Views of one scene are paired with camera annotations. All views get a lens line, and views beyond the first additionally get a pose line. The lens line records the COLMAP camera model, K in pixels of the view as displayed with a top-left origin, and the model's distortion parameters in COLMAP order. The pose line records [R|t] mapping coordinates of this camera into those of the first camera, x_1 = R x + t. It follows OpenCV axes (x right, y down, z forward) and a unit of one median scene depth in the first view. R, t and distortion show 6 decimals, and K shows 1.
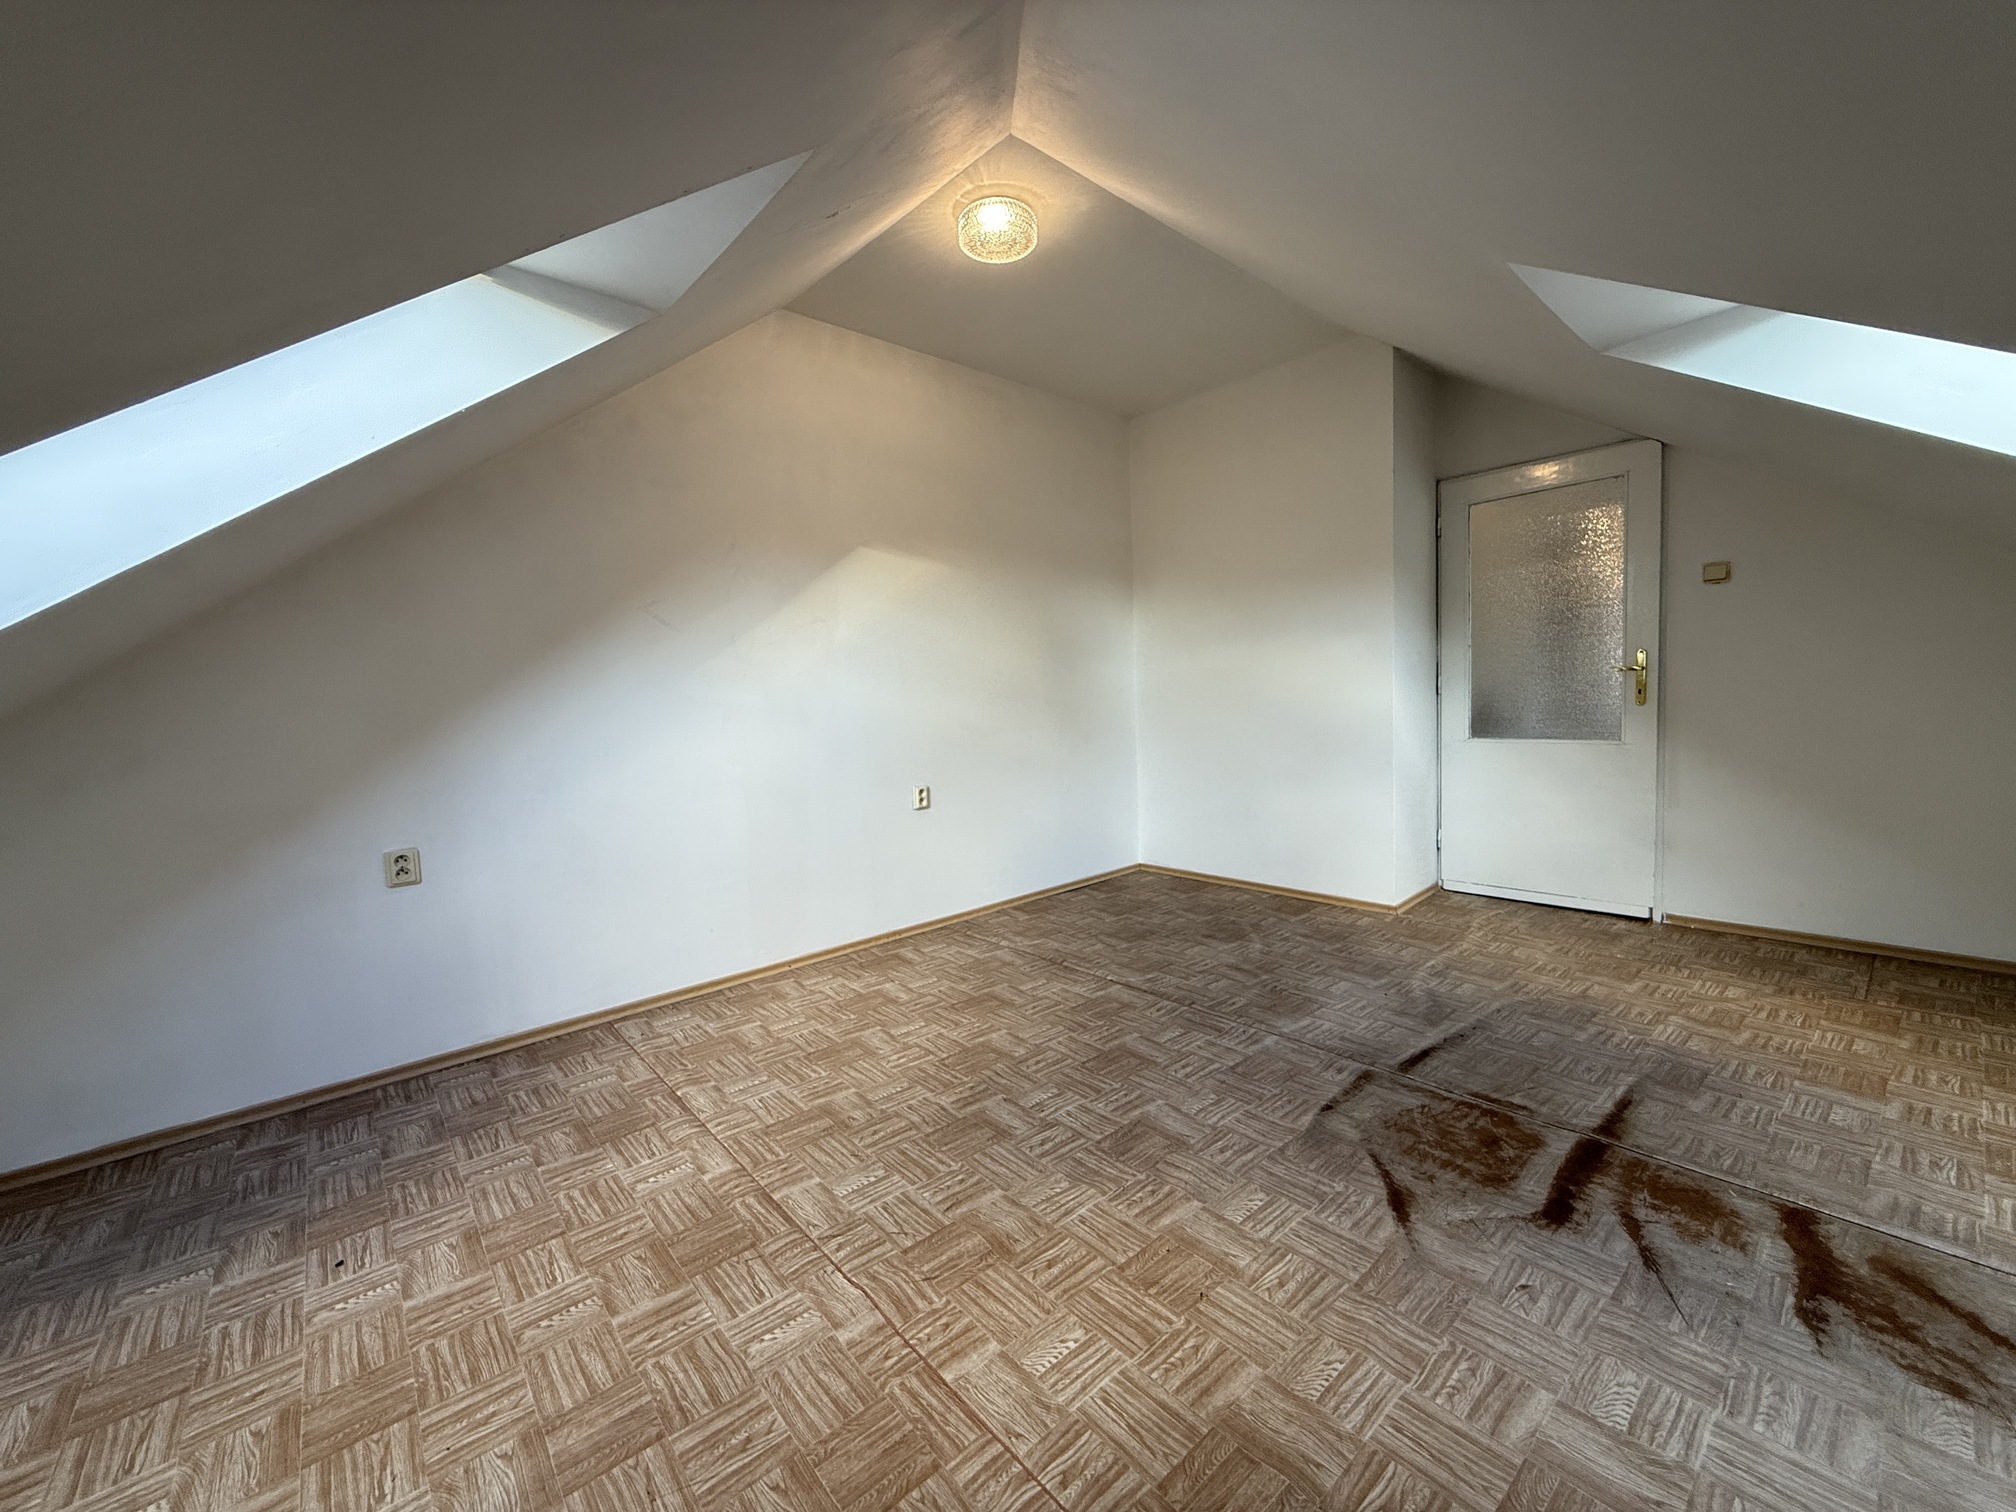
lens RADIAL K [[801.4, 0, 1010.0], [0, 801.4, 749.6], [0, 0, 1]] dist [-0.000629, 0.000082]
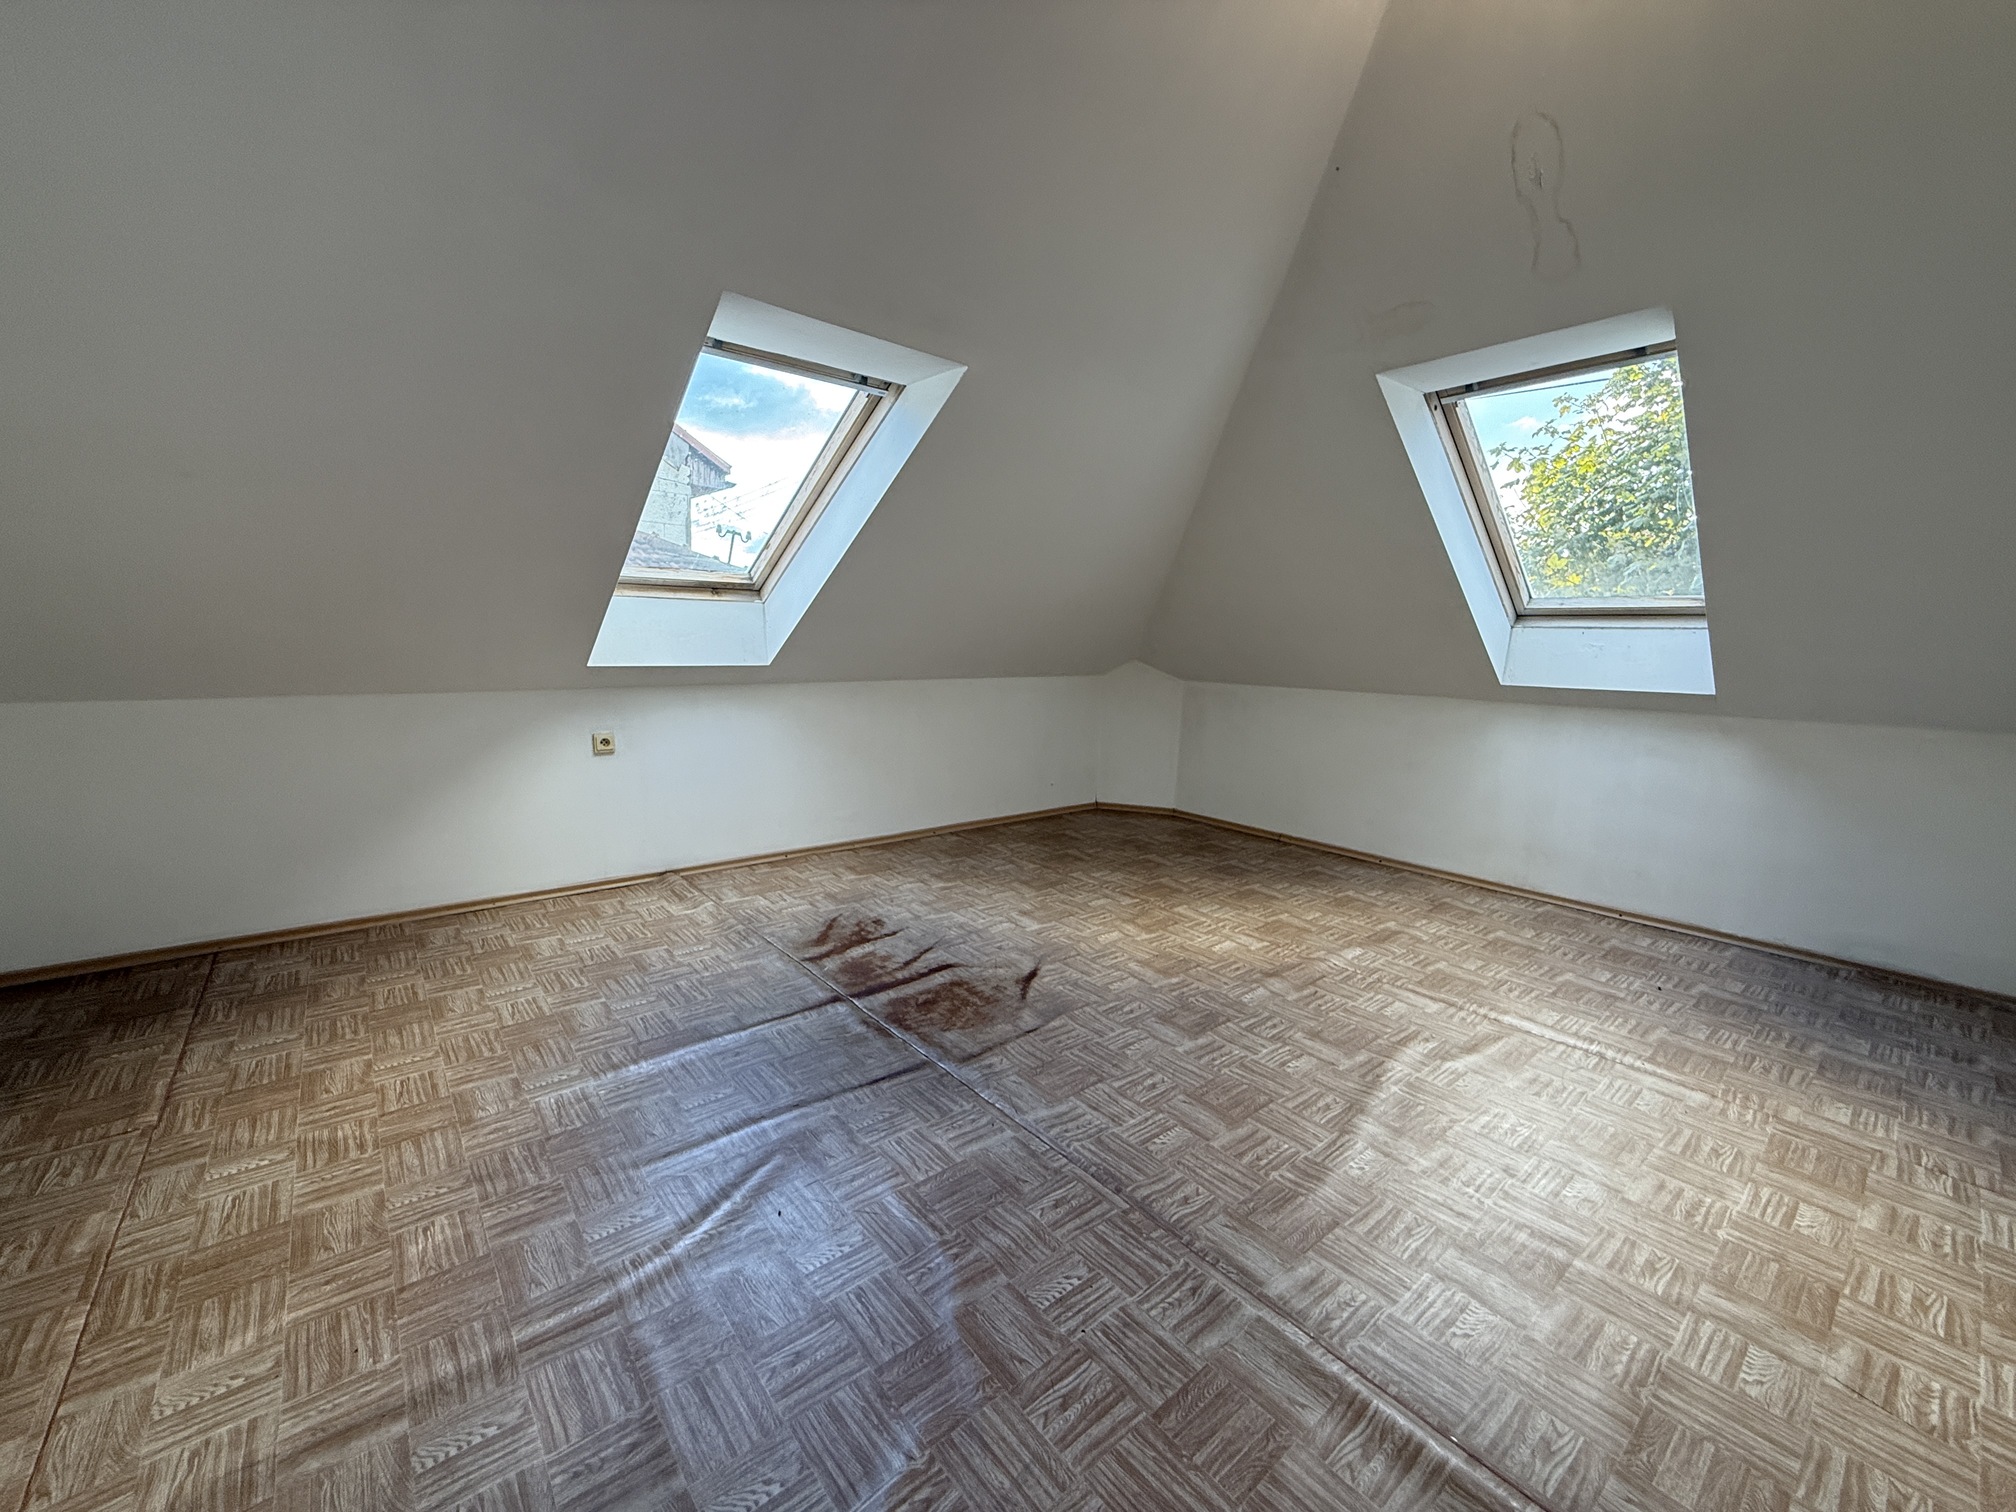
lens RADIAL K [[801.4, 0, 1007.8], [0, 801.4, 758.4], [0, 0, 1]] dist [-0.000629, 0.000082]
pose [[-0.999853, 0.006937, 0.015684, 0.552546], [0.010093, 0.977413, 0.211099, -0.224938], [-0.013865, 0.211226, -0.977339, 2.734444]]
